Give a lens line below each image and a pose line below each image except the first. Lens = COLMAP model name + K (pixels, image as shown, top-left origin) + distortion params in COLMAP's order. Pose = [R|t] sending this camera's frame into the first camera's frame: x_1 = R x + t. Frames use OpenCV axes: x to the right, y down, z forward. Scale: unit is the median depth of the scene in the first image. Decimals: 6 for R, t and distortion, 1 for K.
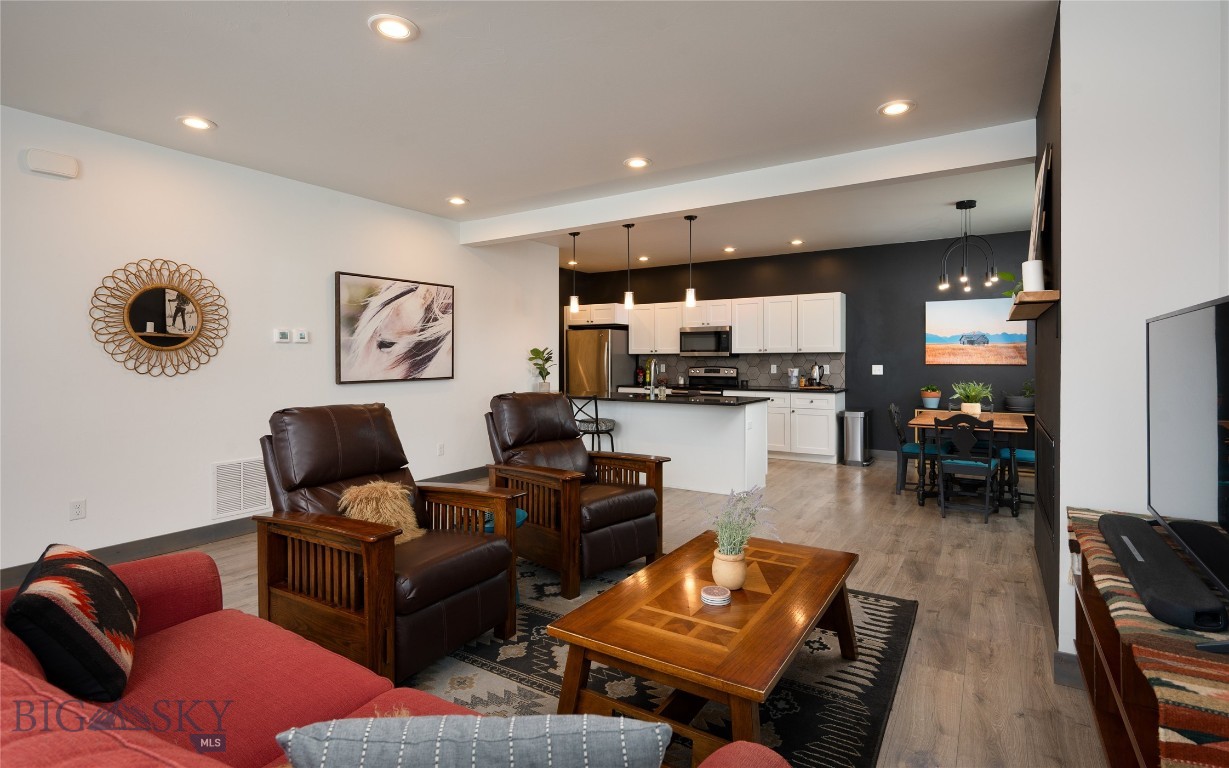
lens RADIAL K [[594.3, 0, 610.6], [0, 594.3, 373.7], [0, 0, 1]] dist [0.000145, 0.000055]
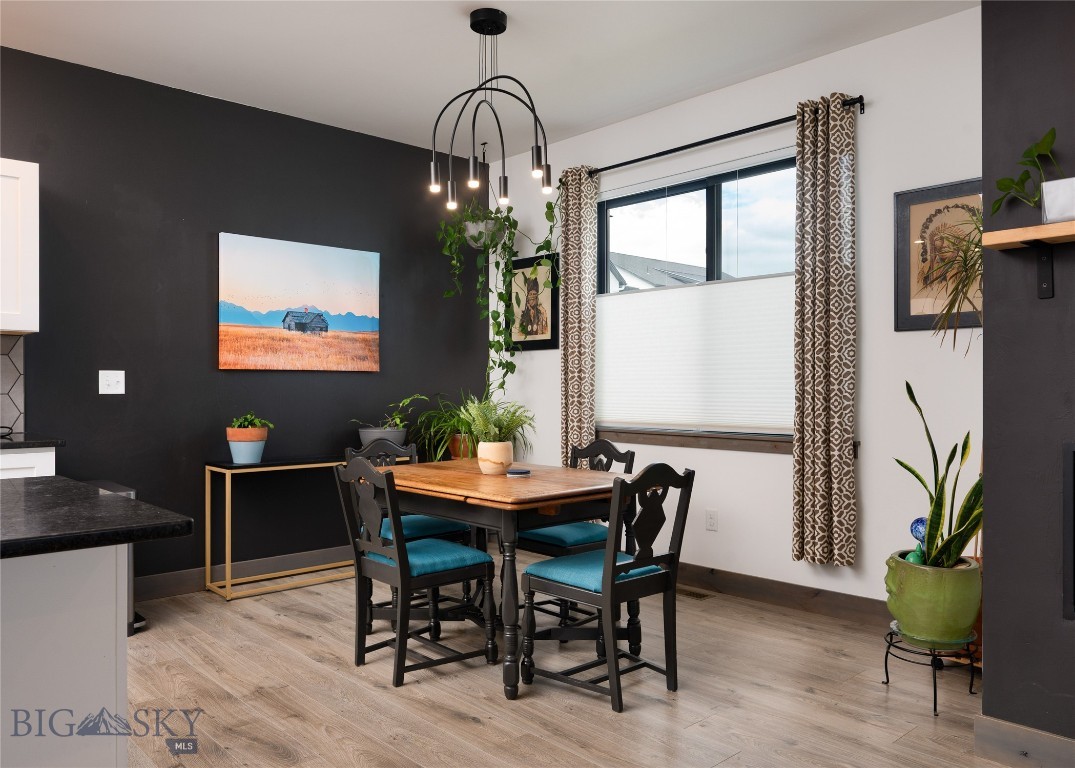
lens RADIAL K [[810.5, 0, 538.7], [0, 810.5, 385.6], [0, 0, 1]] dist [0.001768, 0.000370]
pose [[0.255940, 0.003198, 0.966687, -0.006783], [0.021246, 0.999734, -0.008933, 0.007035], [-0.966459, 0.022825, 0.255804, 0.582540]]
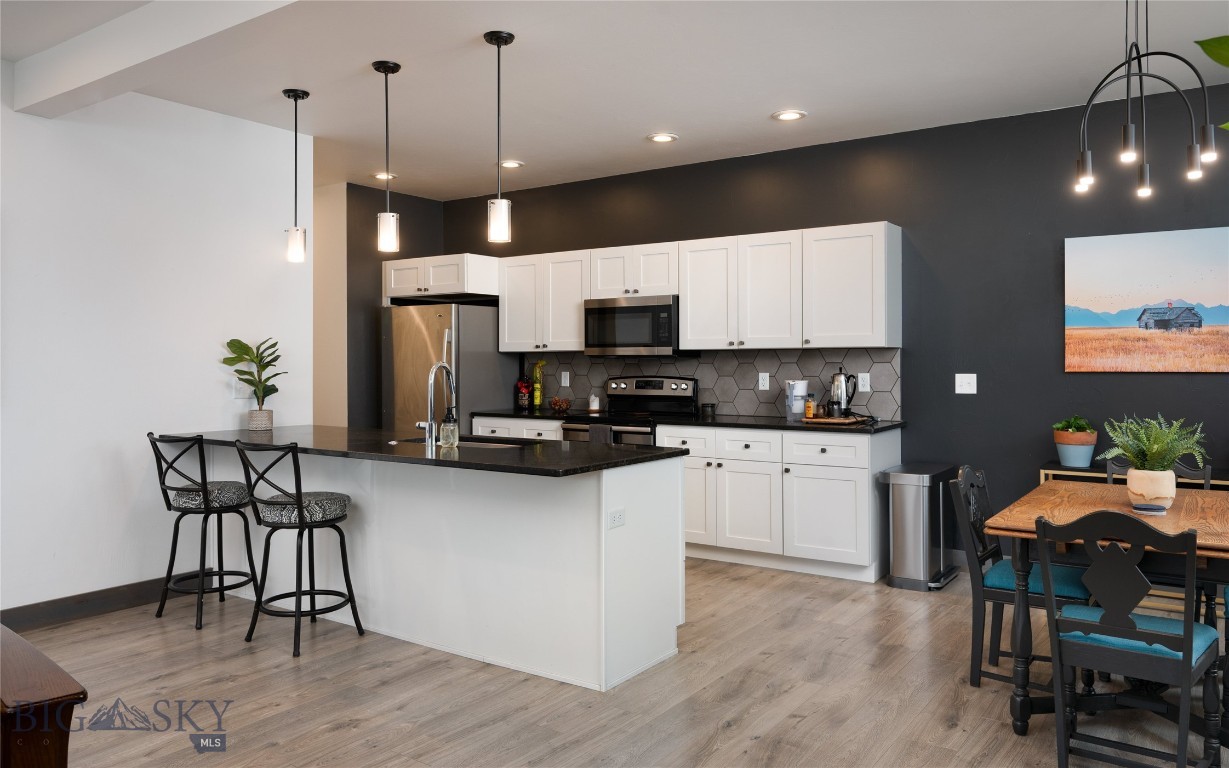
lens RADIAL K [[869.9, 0, 618.5], [0, 869.9, 378.2], [0, 0, 1]] dist [-0.005649, 0.001286]
pose [[0.999285, -0.000130, -0.037803, 0.197779], [-0.000091, 0.999983, -0.005849, -0.006714], [0.037803, 0.005848, 0.999268, 0.293889]]
